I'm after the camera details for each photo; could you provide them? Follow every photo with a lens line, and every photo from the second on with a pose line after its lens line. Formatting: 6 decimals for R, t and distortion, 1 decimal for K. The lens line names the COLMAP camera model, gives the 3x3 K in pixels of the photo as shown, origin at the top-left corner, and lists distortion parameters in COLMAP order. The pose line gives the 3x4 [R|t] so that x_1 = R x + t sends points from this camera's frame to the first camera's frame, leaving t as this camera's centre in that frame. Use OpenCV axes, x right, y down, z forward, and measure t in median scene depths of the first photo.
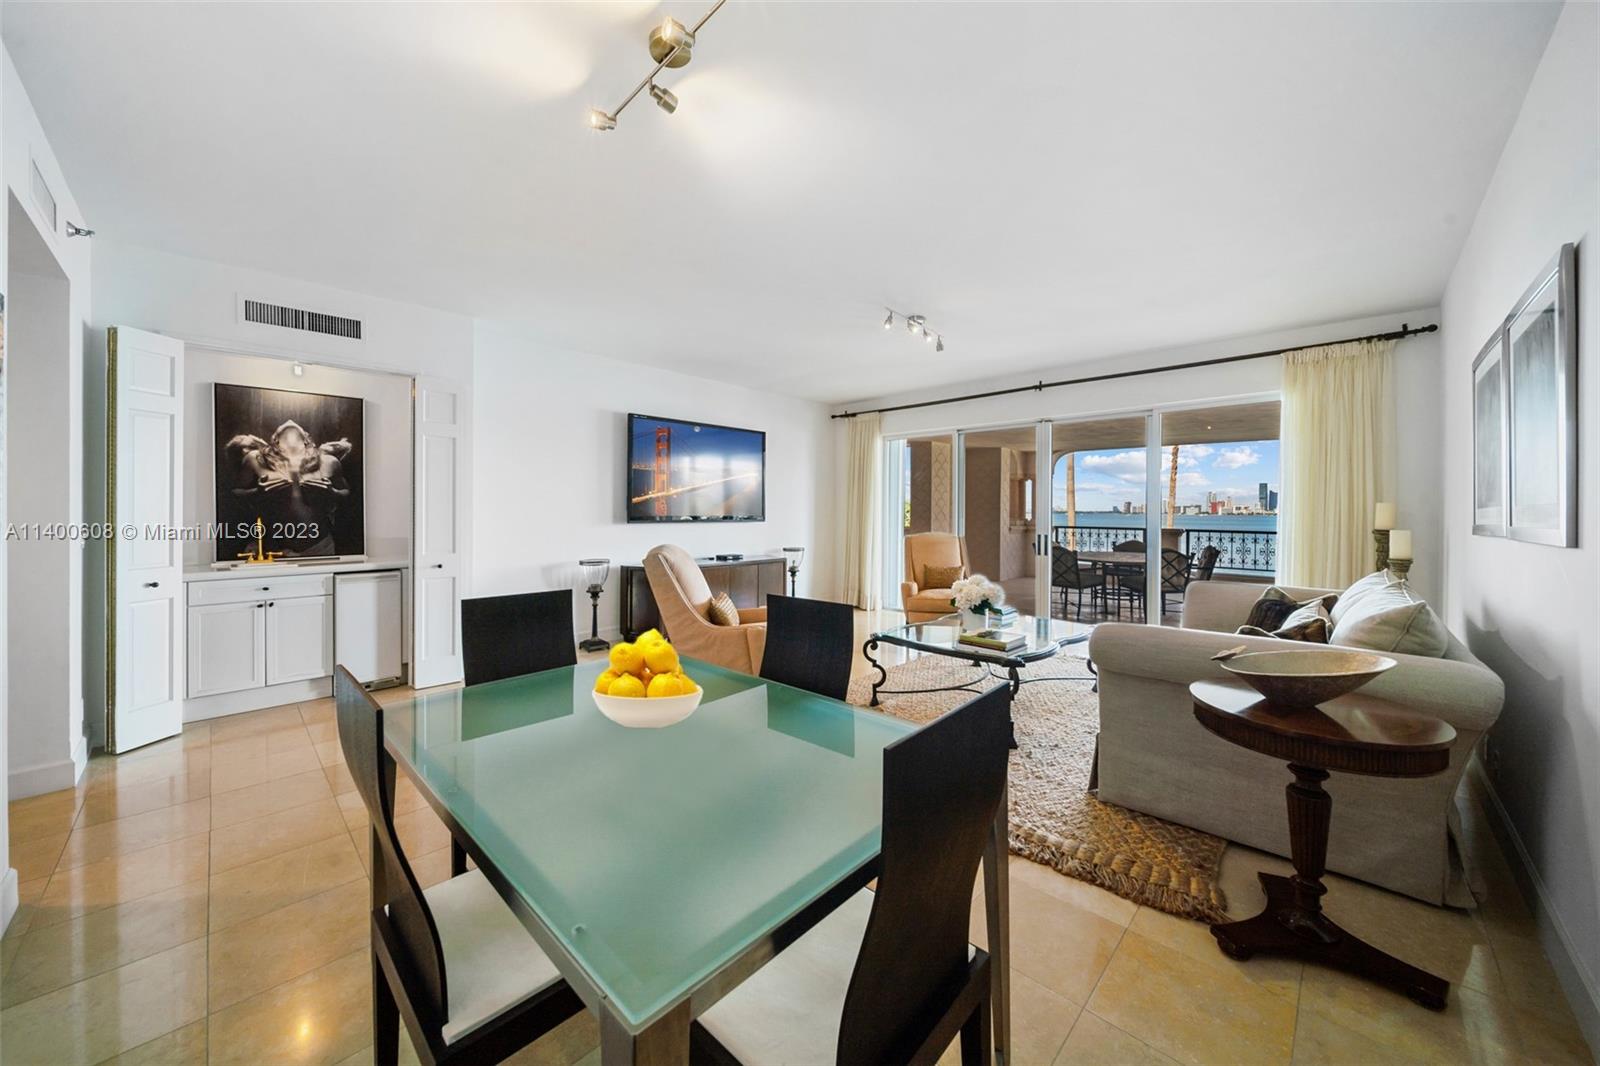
lens RADIAL K [[566.6, 0, 807.0], [0, 566.6, 524.1], [0, 0, 1]] dist [-0.001398, -0.000207]
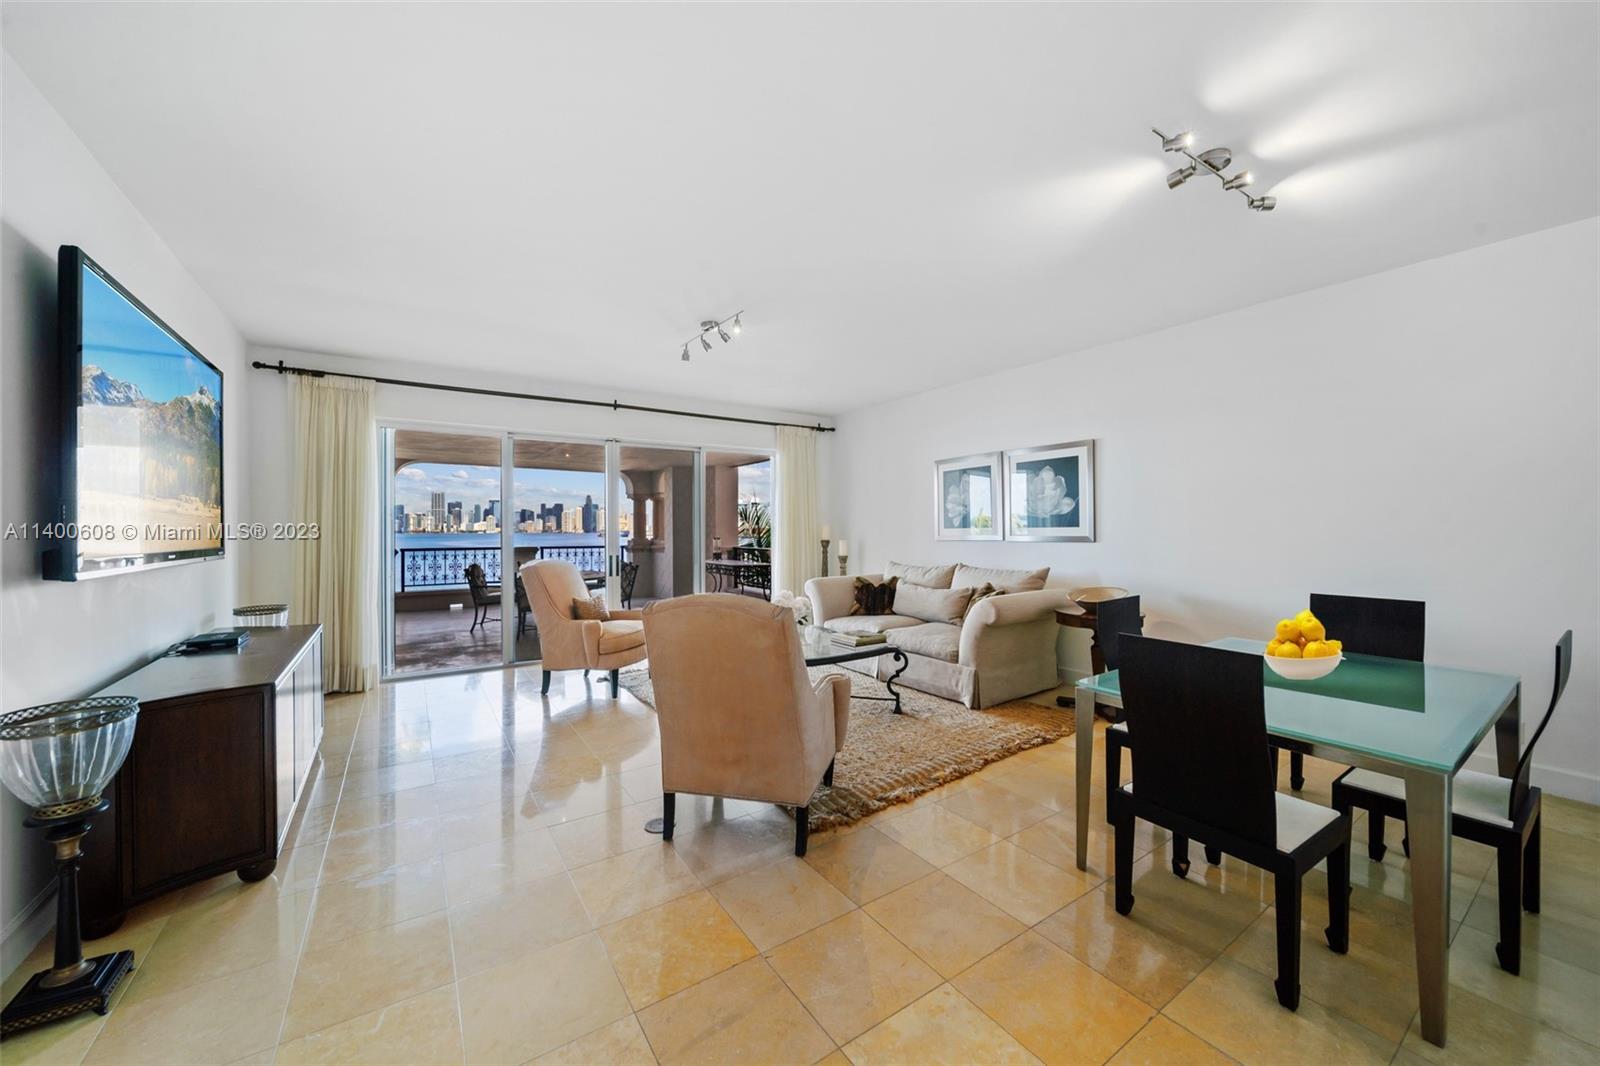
lens RADIAL K [[566.6, 0, 807.0], [0, 566.6, 524.1], [0, 0, 1]] dist [-0.001398, -0.000207]
pose [[0.214244, 0.000711, 0.976780, -0.279744], [0.030604, 0.999504, -0.007440, -0.010267], [-0.976301, 0.031487, 0.214116, 0.269600]]
